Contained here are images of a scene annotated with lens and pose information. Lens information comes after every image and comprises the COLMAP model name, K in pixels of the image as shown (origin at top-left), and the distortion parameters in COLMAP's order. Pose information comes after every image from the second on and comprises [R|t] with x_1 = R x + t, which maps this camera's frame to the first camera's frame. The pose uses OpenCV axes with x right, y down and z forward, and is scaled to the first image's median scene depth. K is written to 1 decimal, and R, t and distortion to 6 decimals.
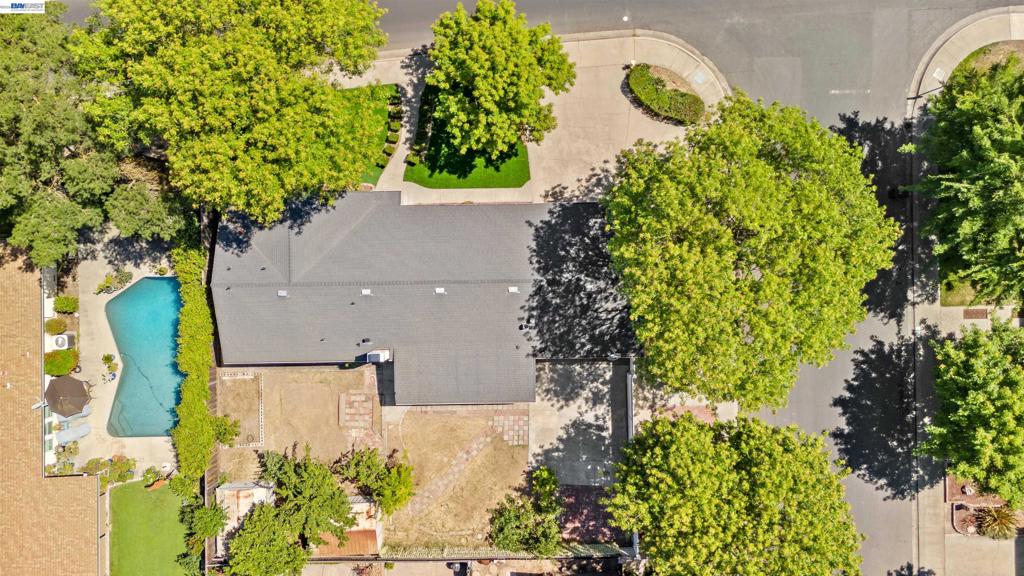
lens RADIAL K [[708.8, 0, 518.2], [0, 708.8, 288.4], [0, 0, 1]] dist [0.001963, 0.000461]
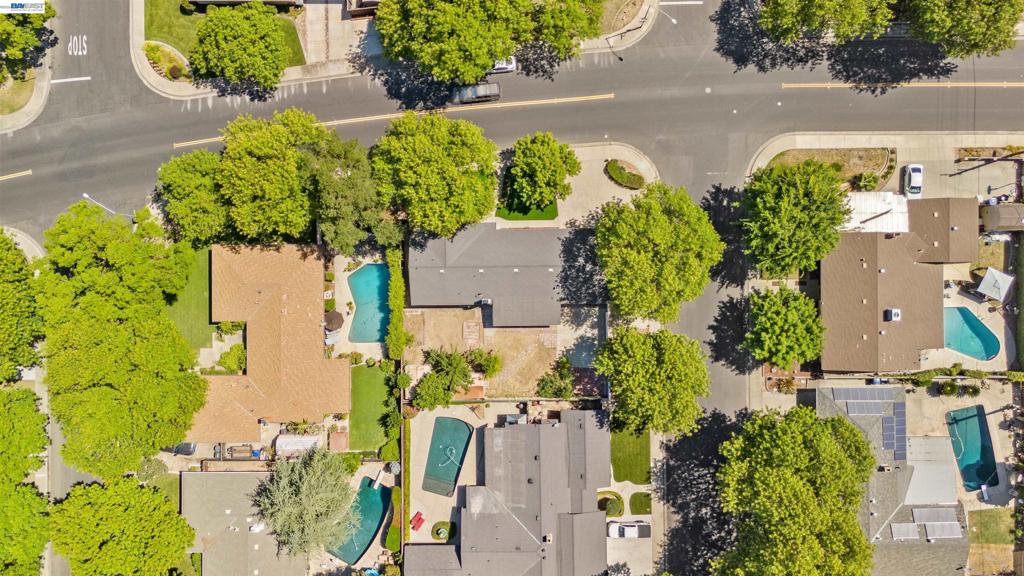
lens RADIAL K [[708.8, 0, 505.2], [0, 708.8, 285.8], [0, 0, 1]] dist [0.001963, 0.000461]
pose [[0.999939, 0.005378, -0.009681, -0.115525], [-0.005367, 0.999985, 0.001136, 0.044267], [0.009687, -0.001084, 0.999952, -1.037622]]
